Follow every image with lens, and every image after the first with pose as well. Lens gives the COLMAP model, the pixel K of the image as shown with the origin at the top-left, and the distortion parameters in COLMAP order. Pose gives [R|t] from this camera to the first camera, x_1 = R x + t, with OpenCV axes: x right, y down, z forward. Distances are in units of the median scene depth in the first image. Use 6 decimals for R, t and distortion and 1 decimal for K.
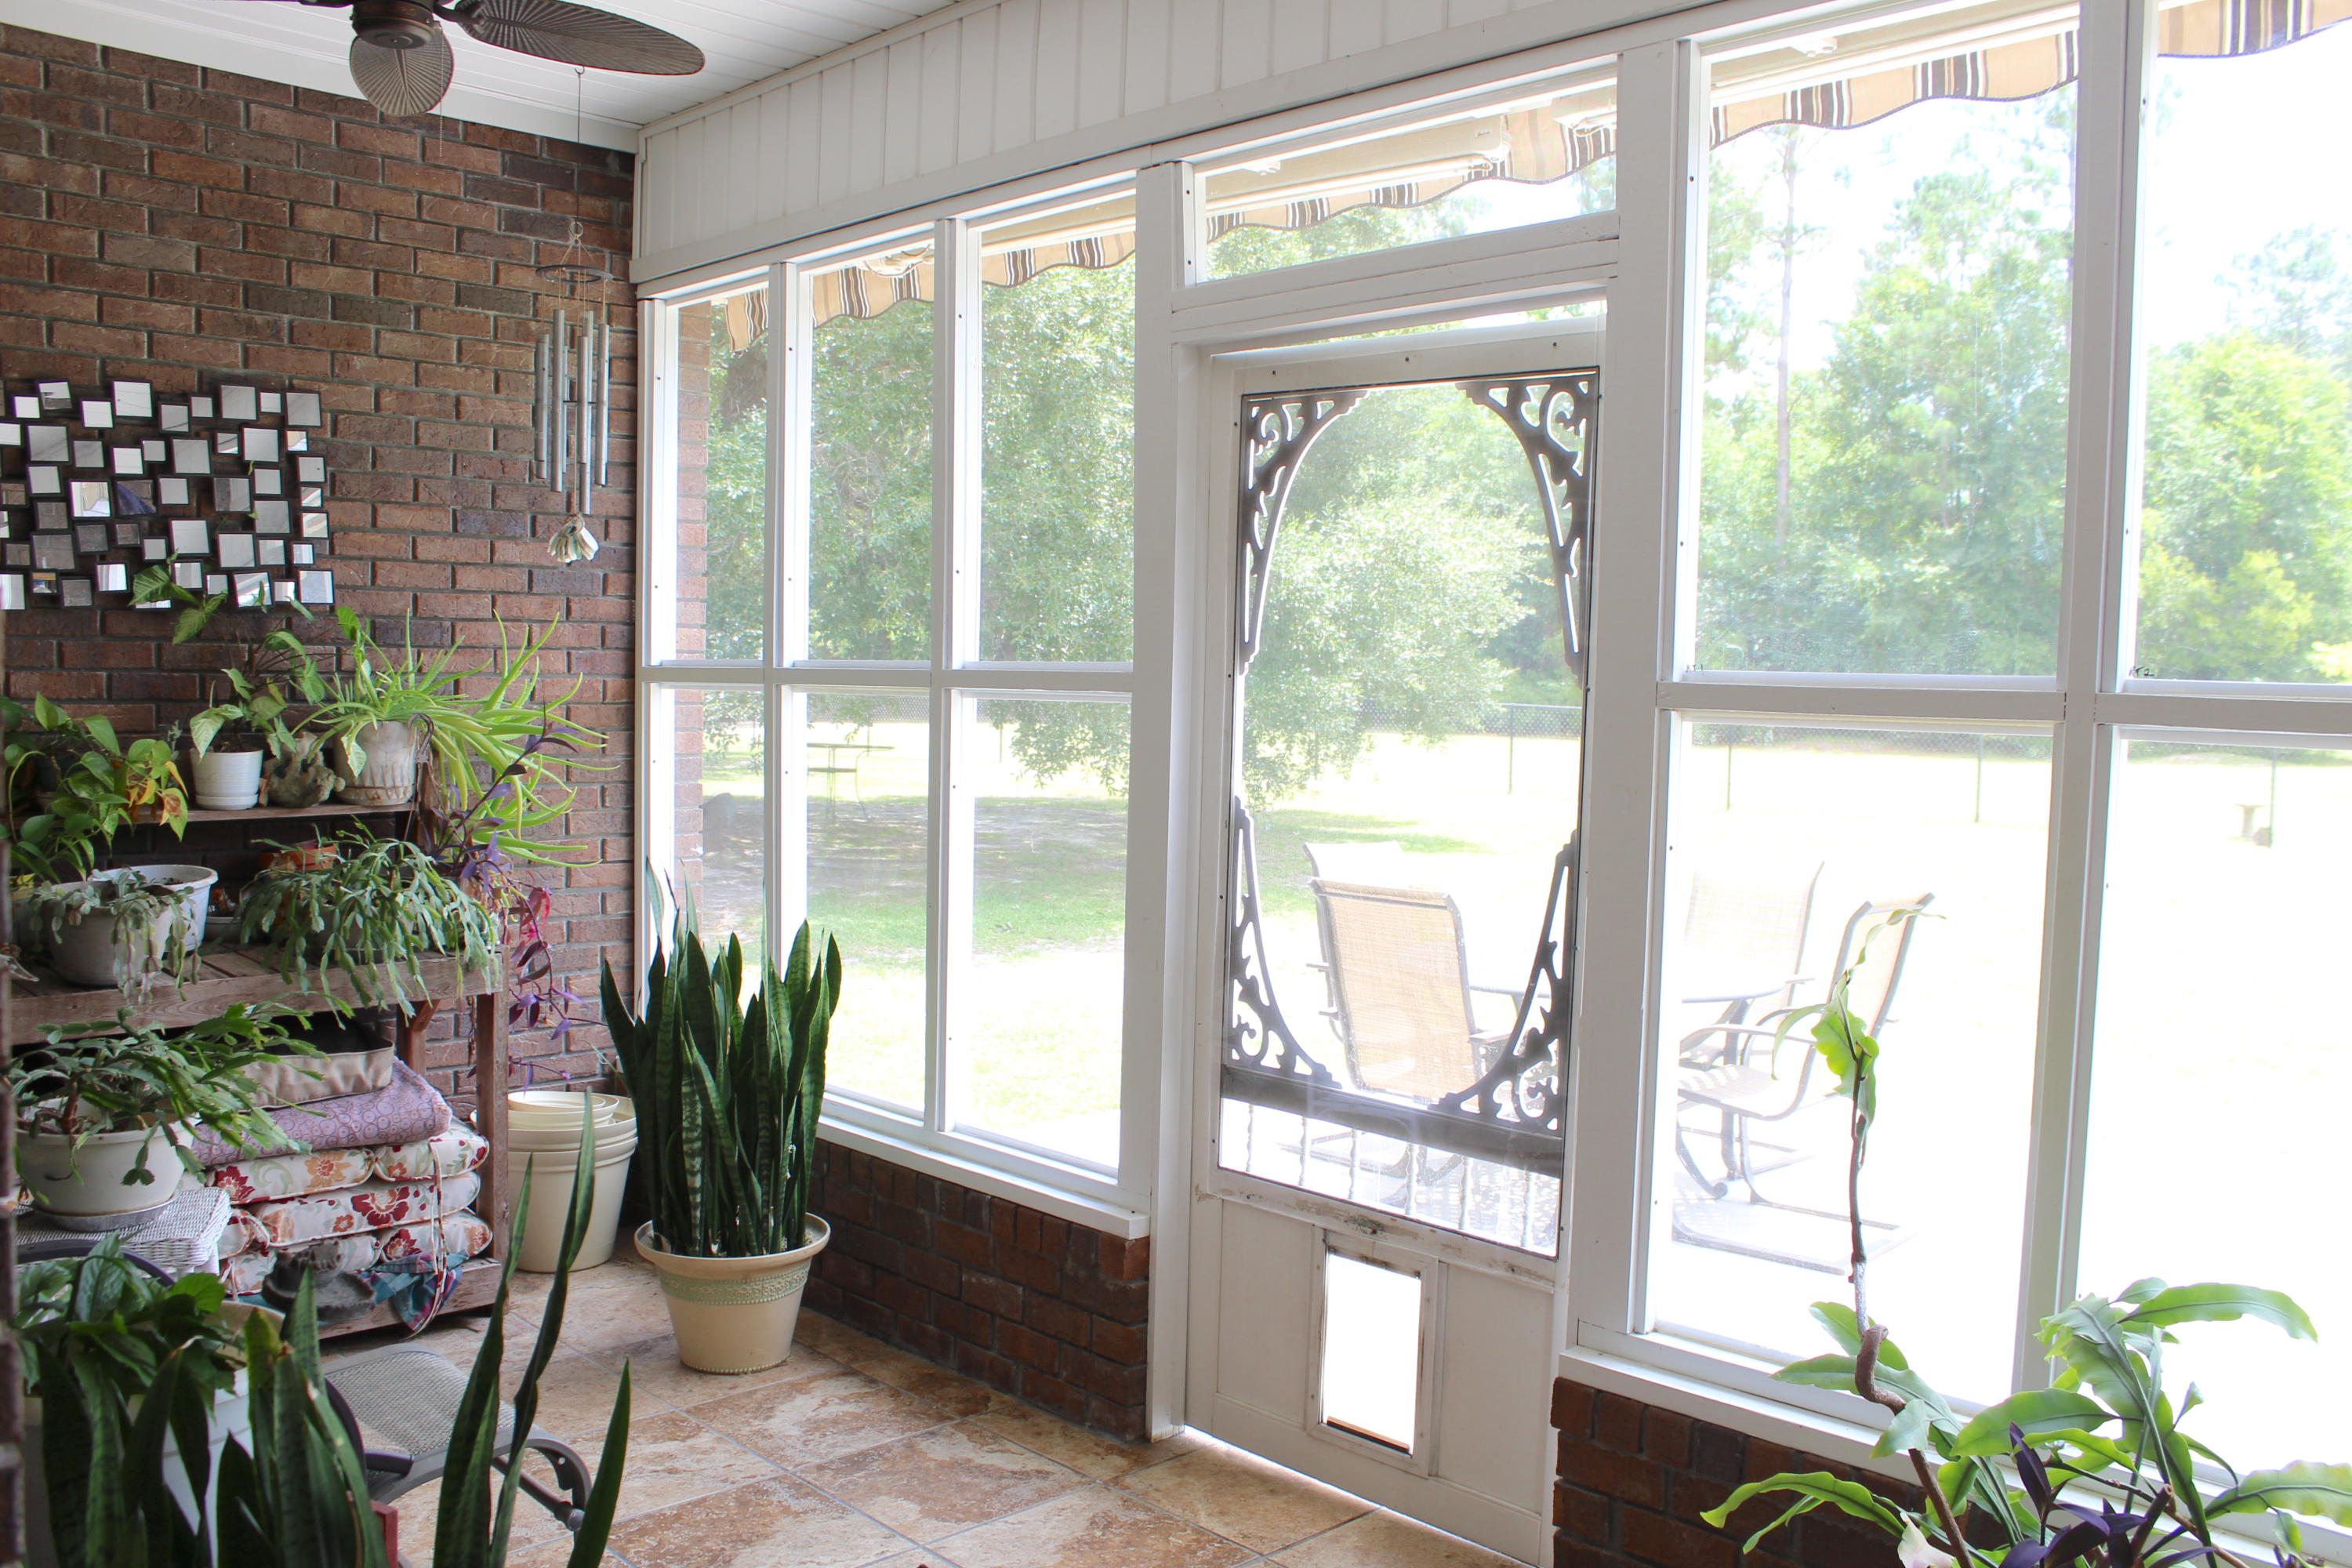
lens RADIAL K [[1970.8, 0, 1181.3], [0, 1970.8, 805.7], [0, 0, 1]] dist [-0.160789, 0.139876]
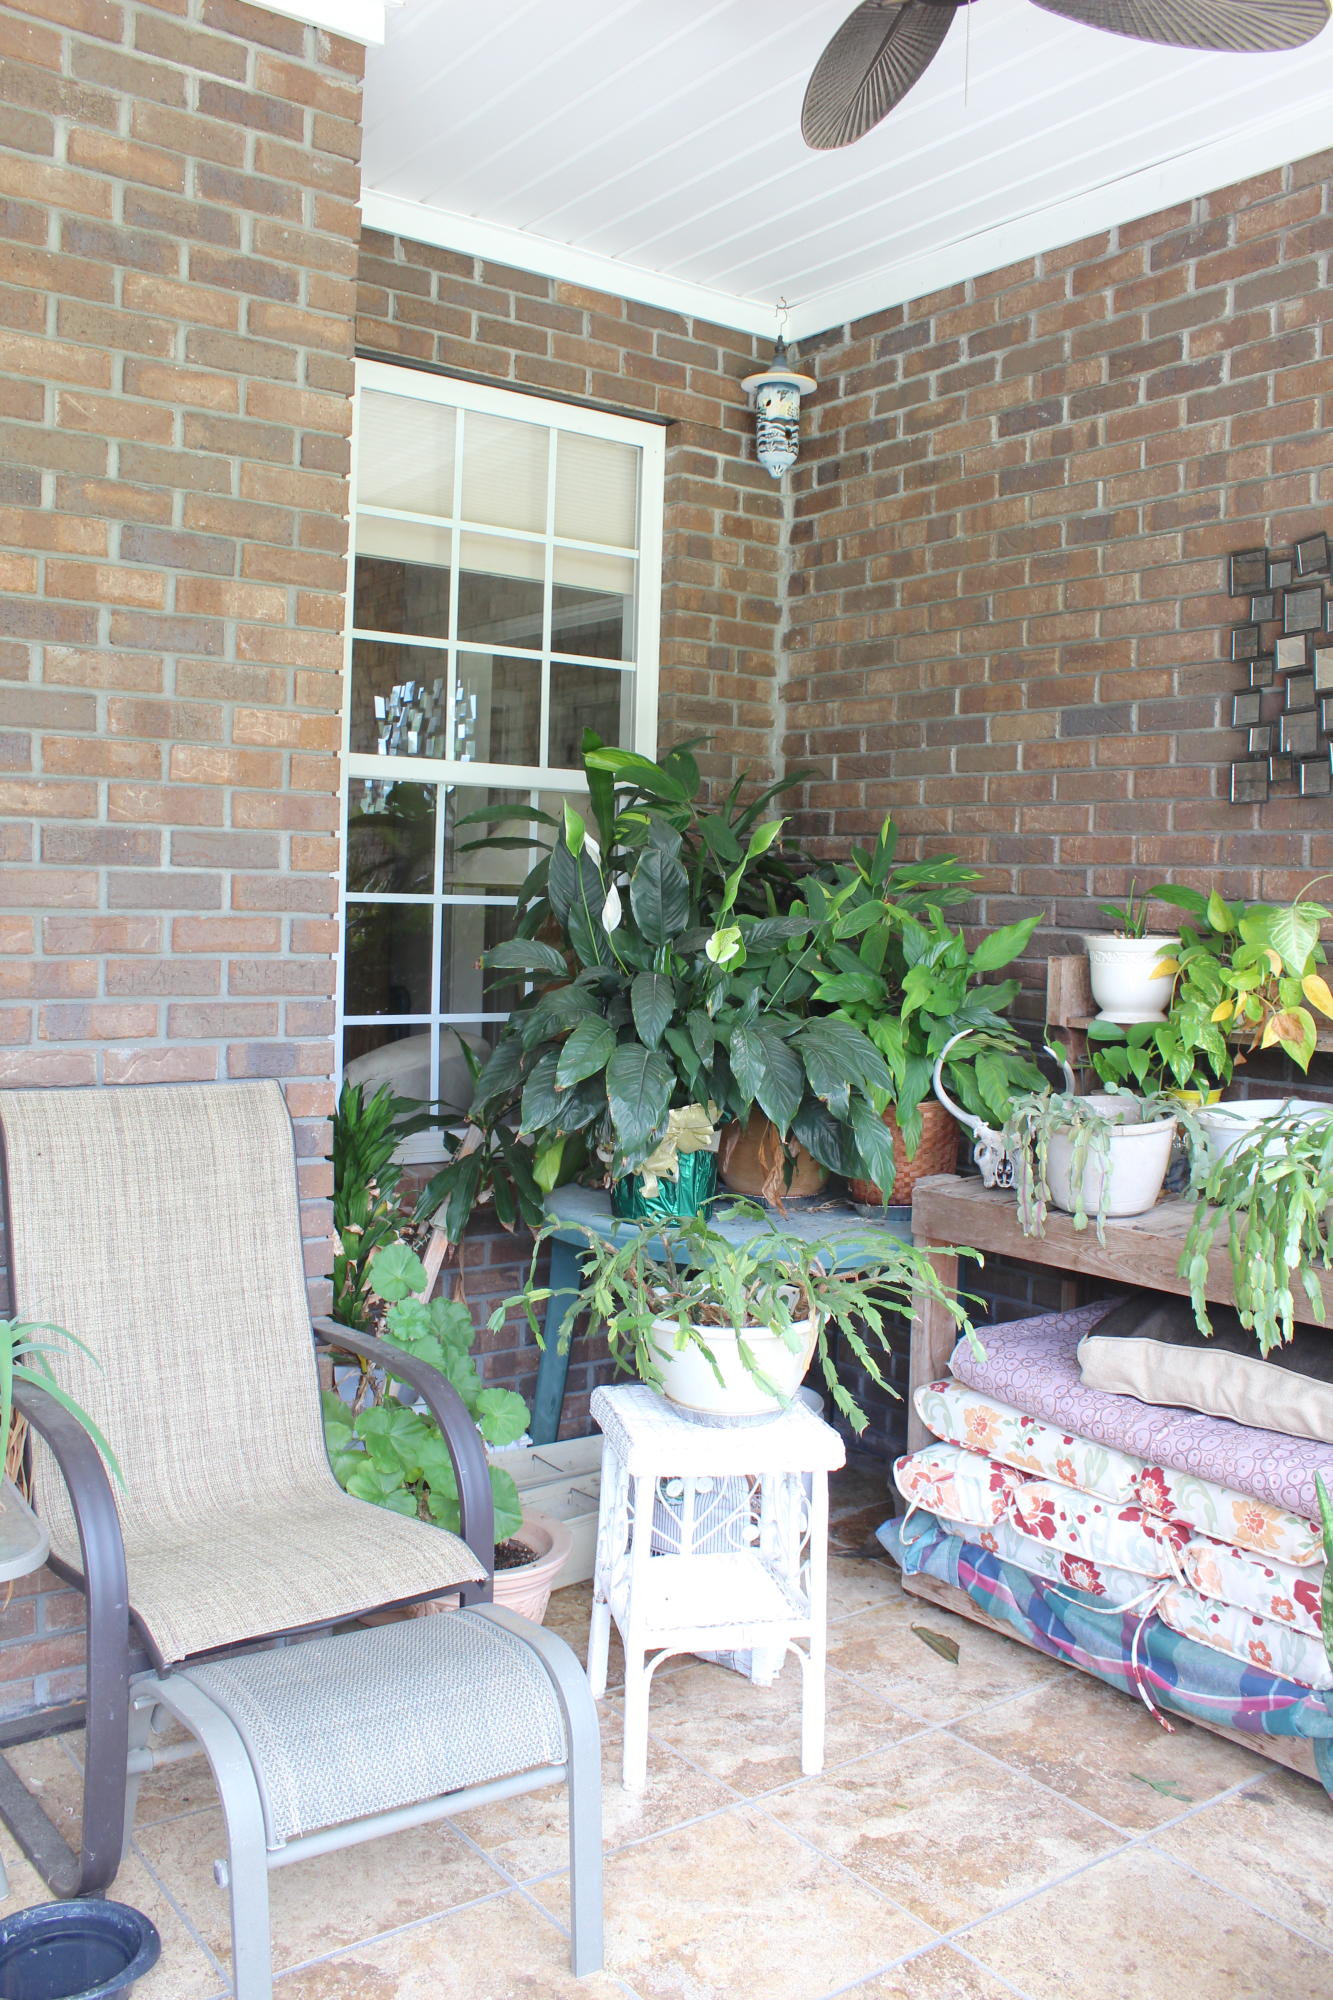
lens RADIAL K [[1675.8, 0, 666.5], [0, 1675.8, 1000.0], [0, 0, 1]] dist [-0.160789, 0.139876]
pose [[-0.155065, 0.034907, -0.987287, 0.239005], [-0.091597, 0.994563, 0.049550, -0.026332], [0.983649, 0.098116, -0.151024, 0.995498]]
